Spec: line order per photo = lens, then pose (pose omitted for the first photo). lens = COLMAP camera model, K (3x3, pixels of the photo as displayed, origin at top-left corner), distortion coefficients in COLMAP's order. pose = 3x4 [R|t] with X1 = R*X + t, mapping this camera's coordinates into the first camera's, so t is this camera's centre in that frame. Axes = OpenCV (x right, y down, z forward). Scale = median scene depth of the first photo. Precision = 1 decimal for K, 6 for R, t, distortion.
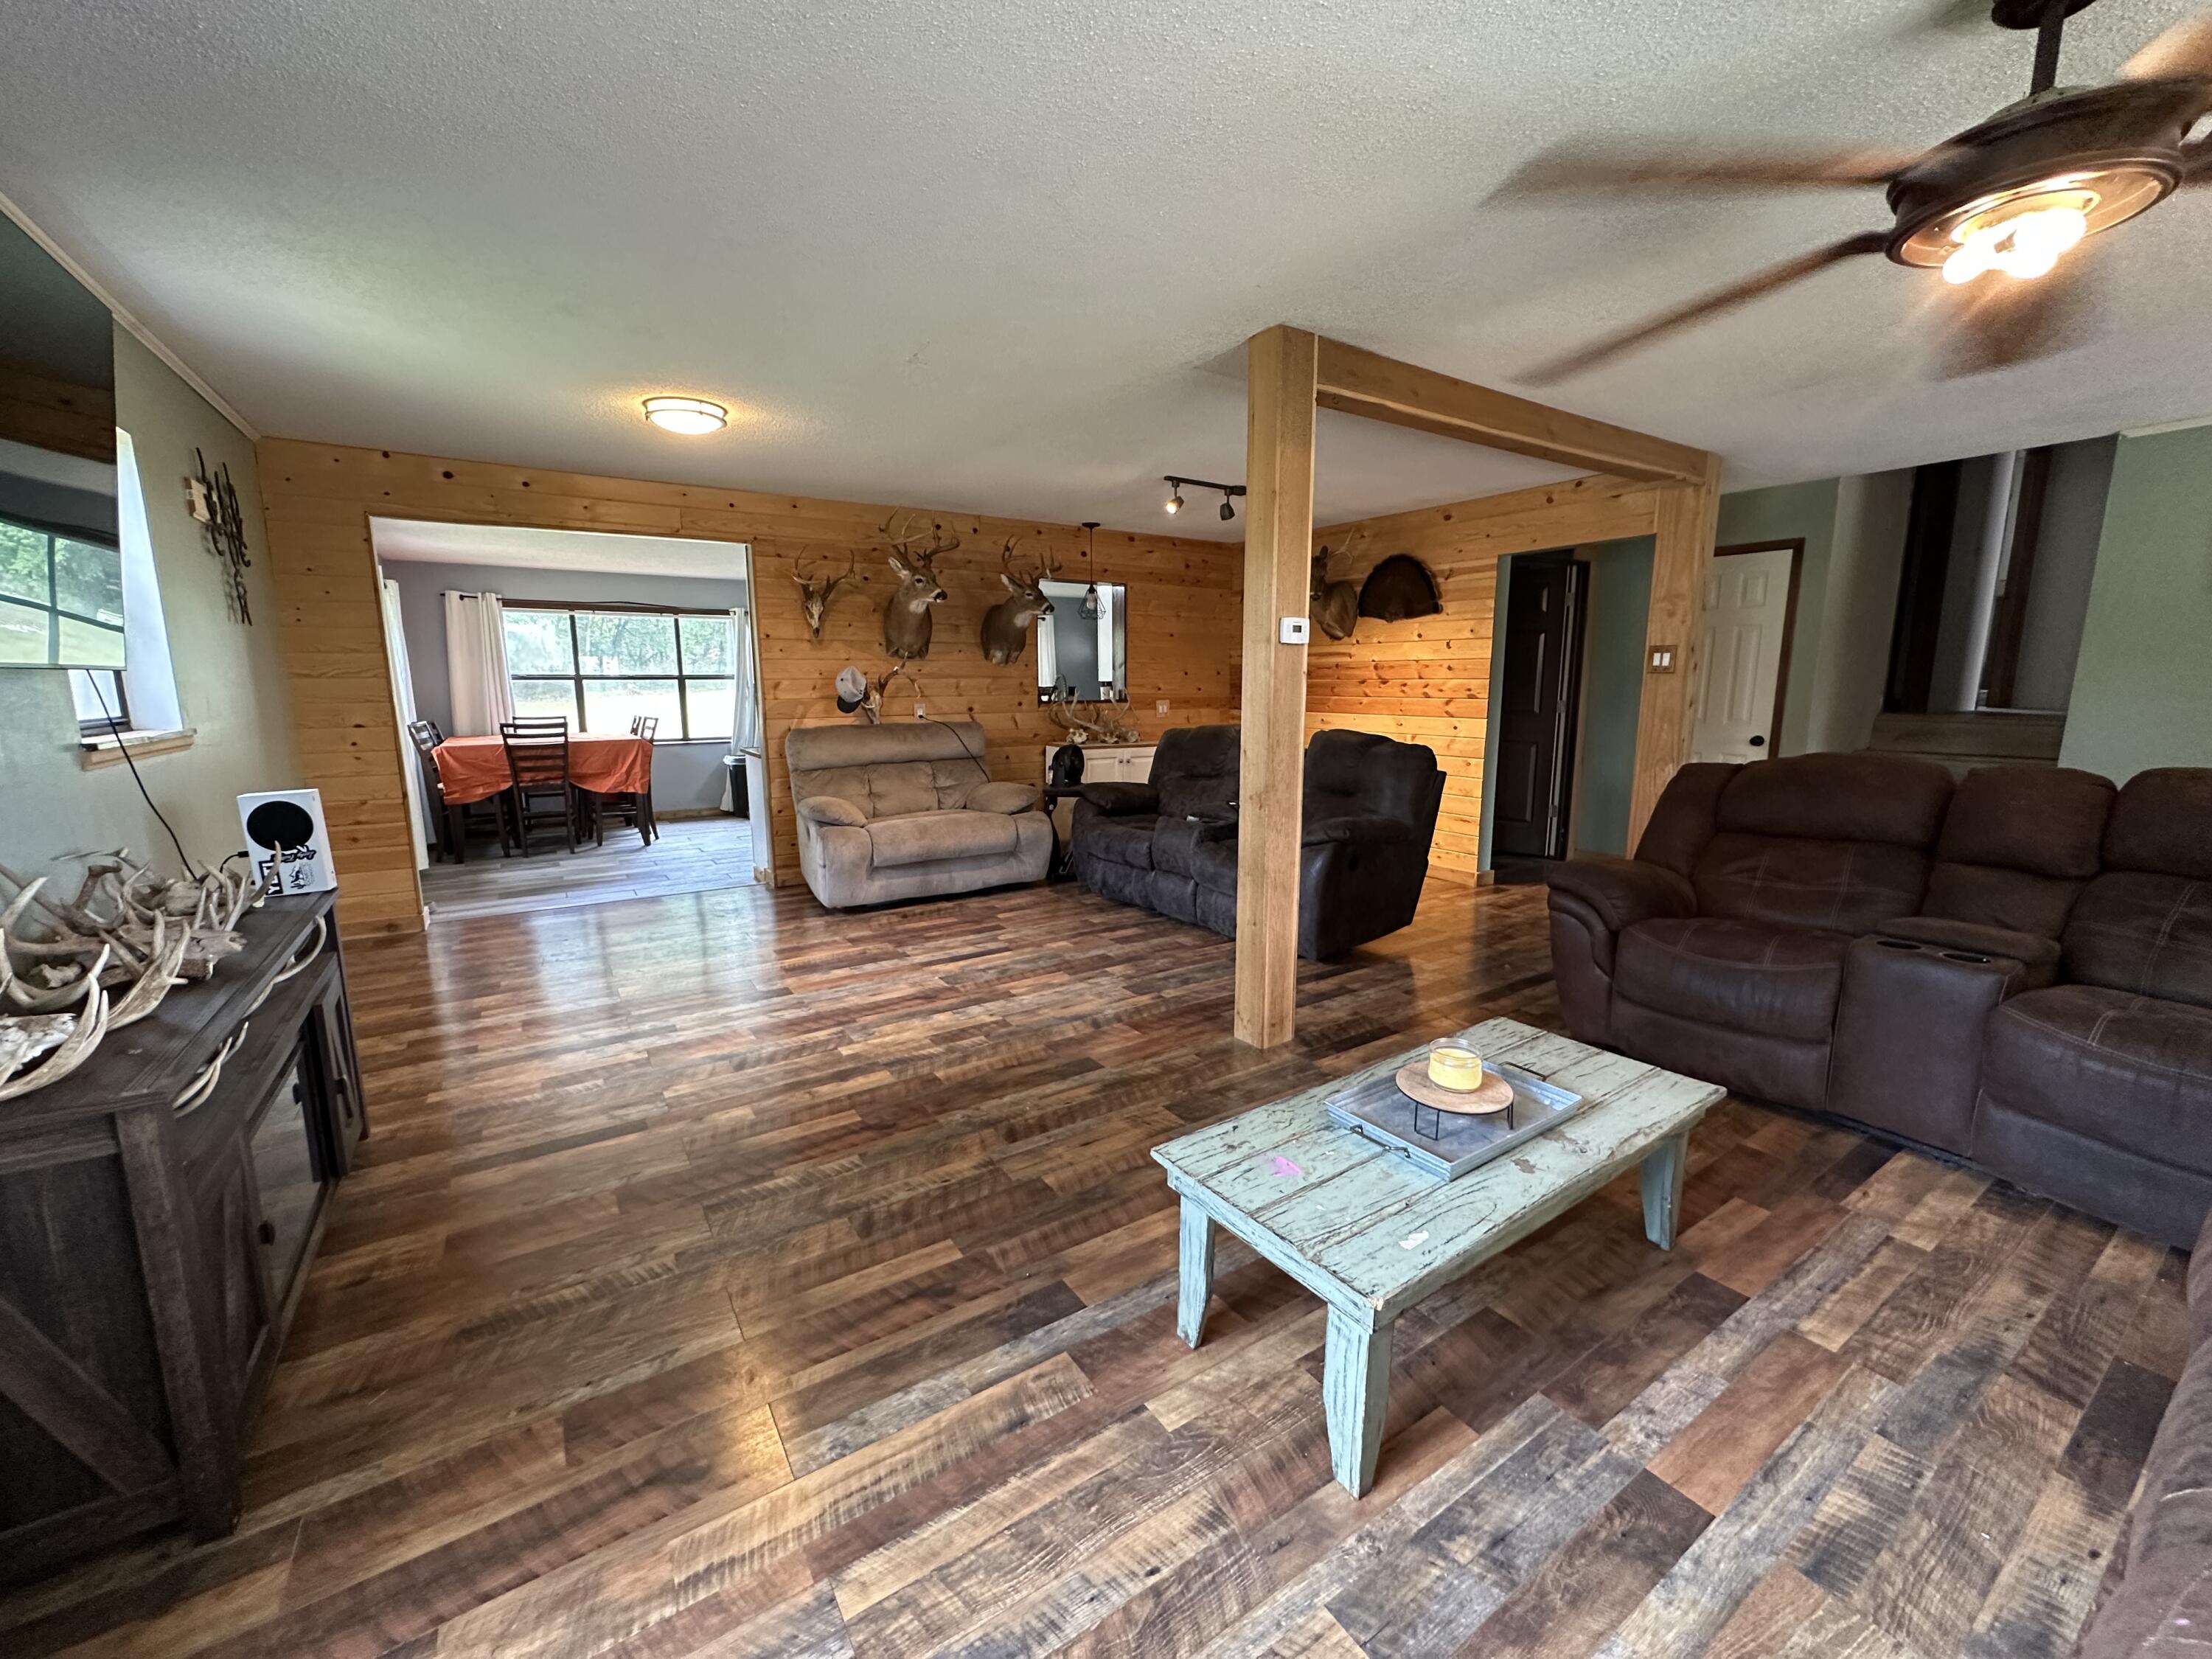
lens RADIAL K [[887.1, 0, 1106.0], [0, 887.1, 829.5], [0, 0, 1]] dist [-0.003443, 0.000088]
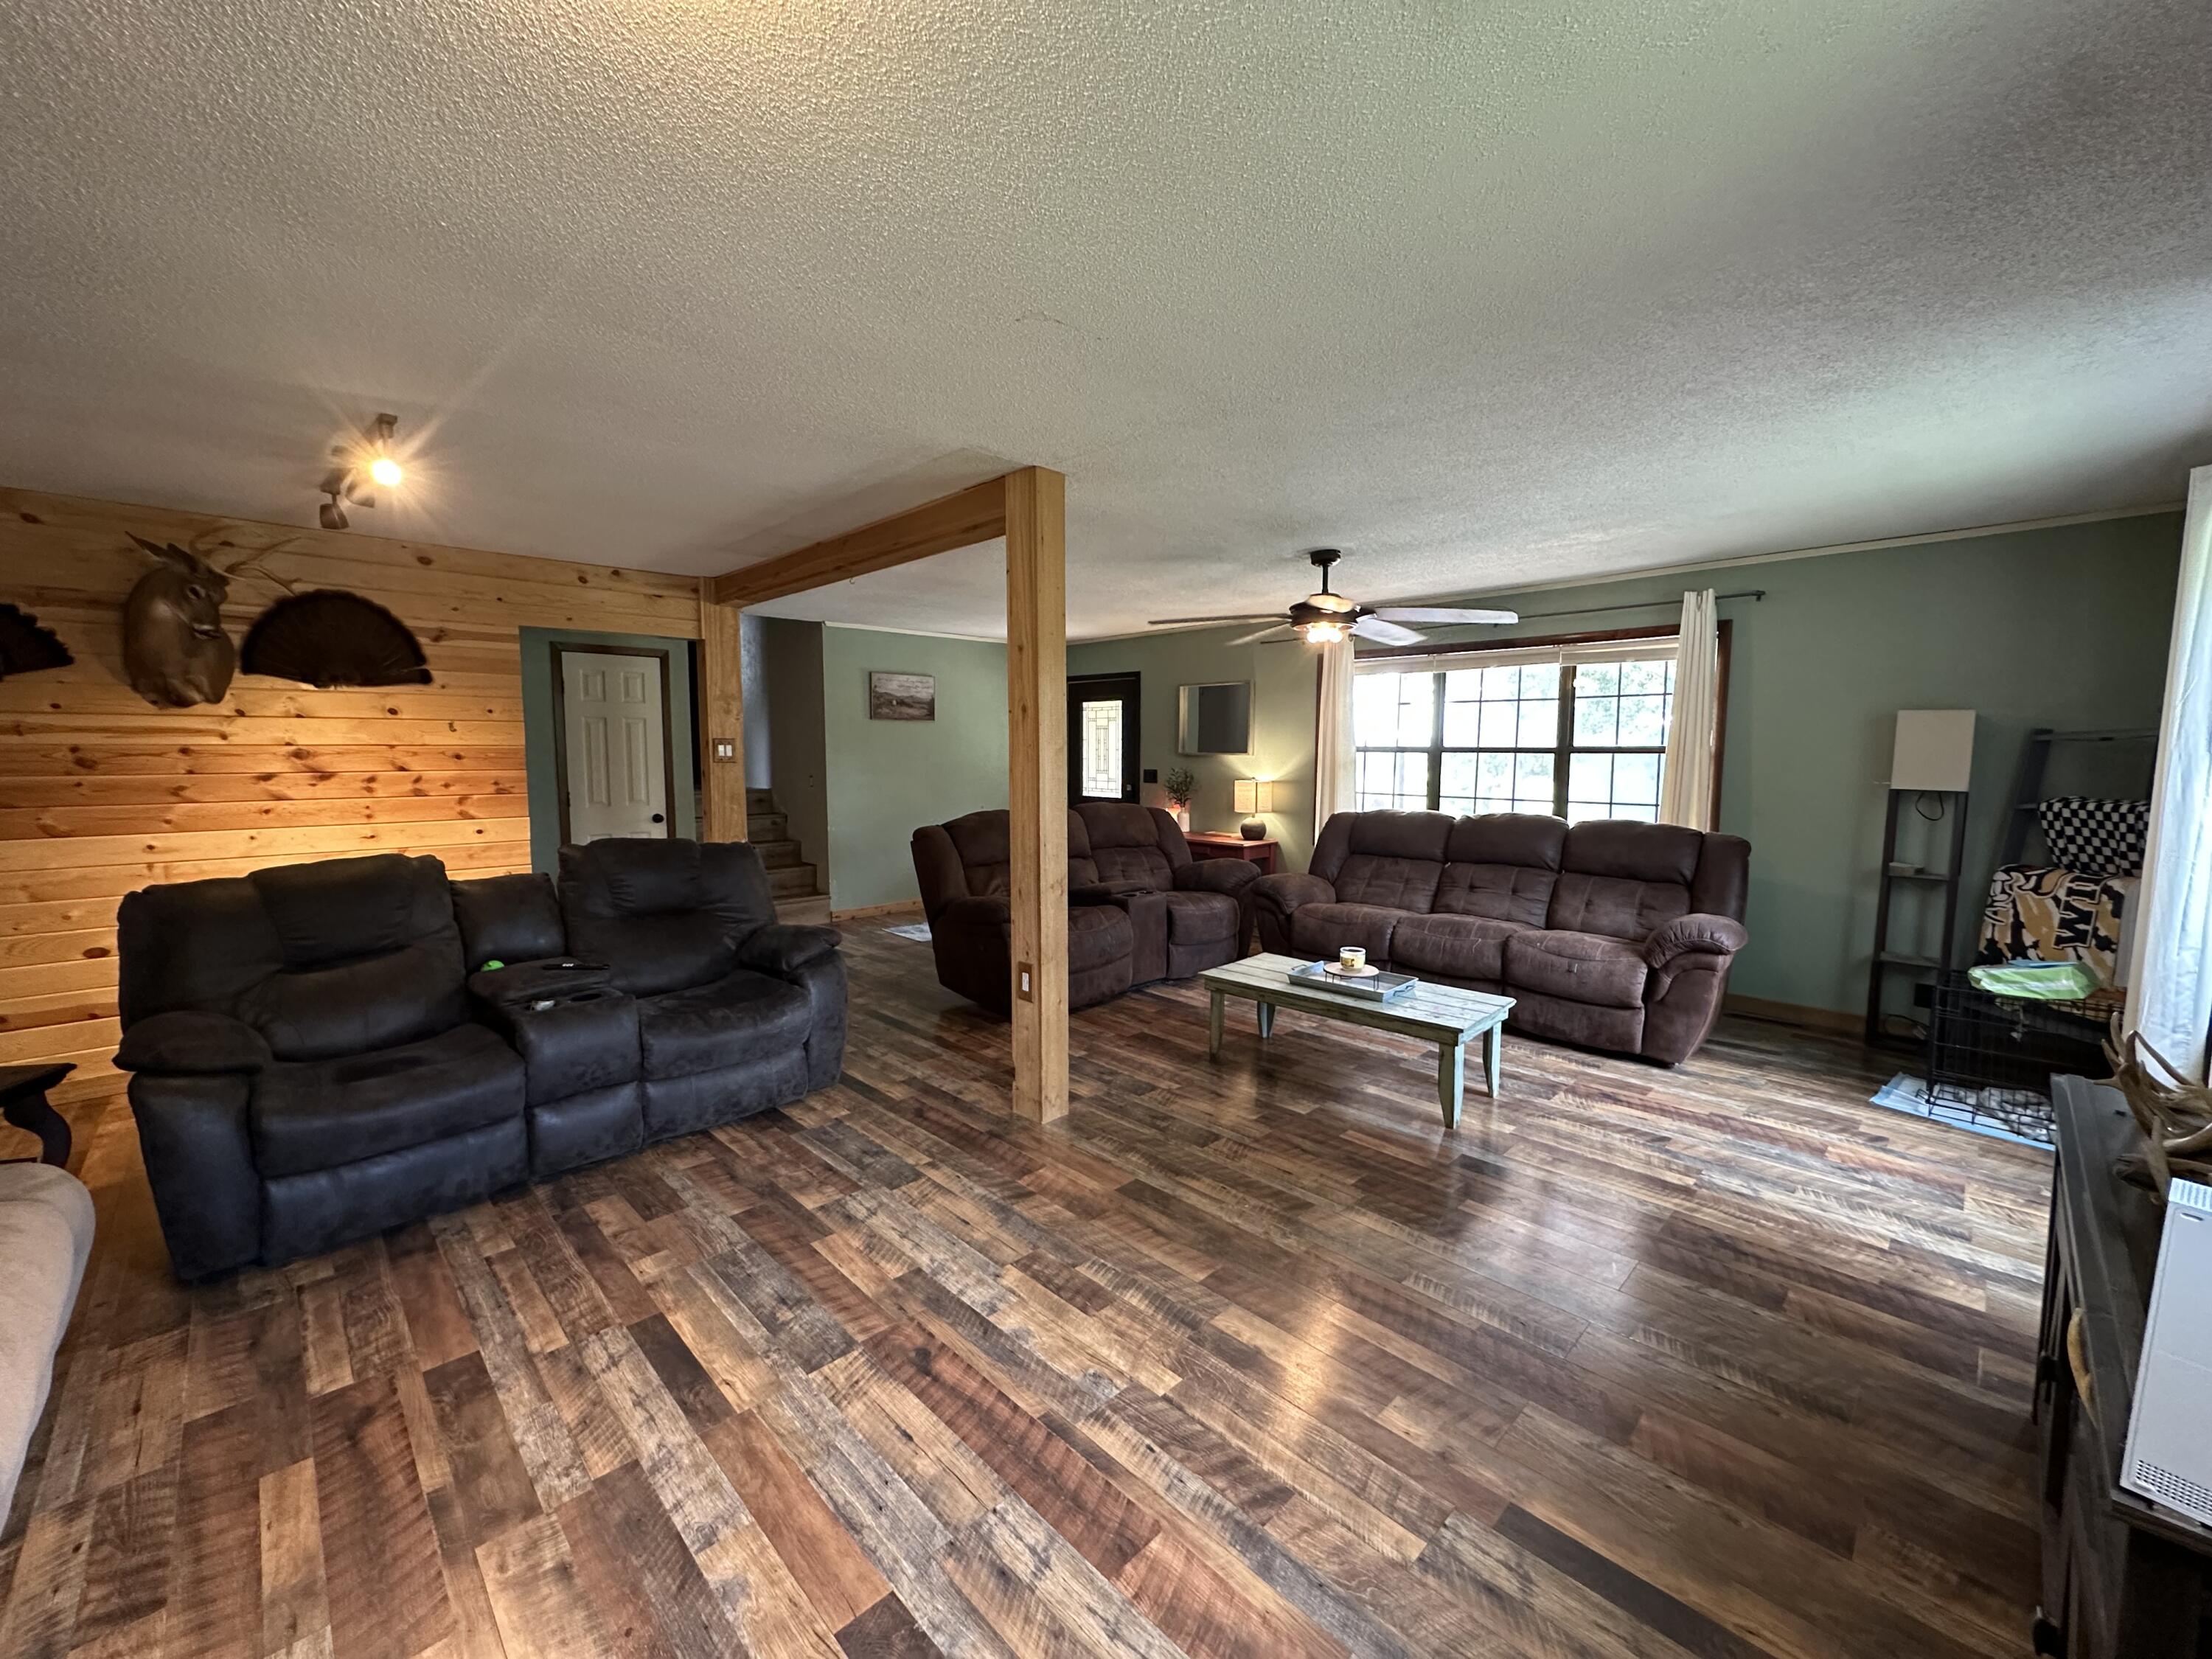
lens RADIAL K [[887.1, 0, 1106.0], [0, 887.1, 829.5], [0, 0, 1]] dist [-0.003443, 0.000088]
pose [[-0.197574, -0.084132, 0.976671, -0.704720], [0.163409, 0.979544, 0.117436, -0.173087], [-0.966572, 0.182799, -0.179784, 0.886690]]
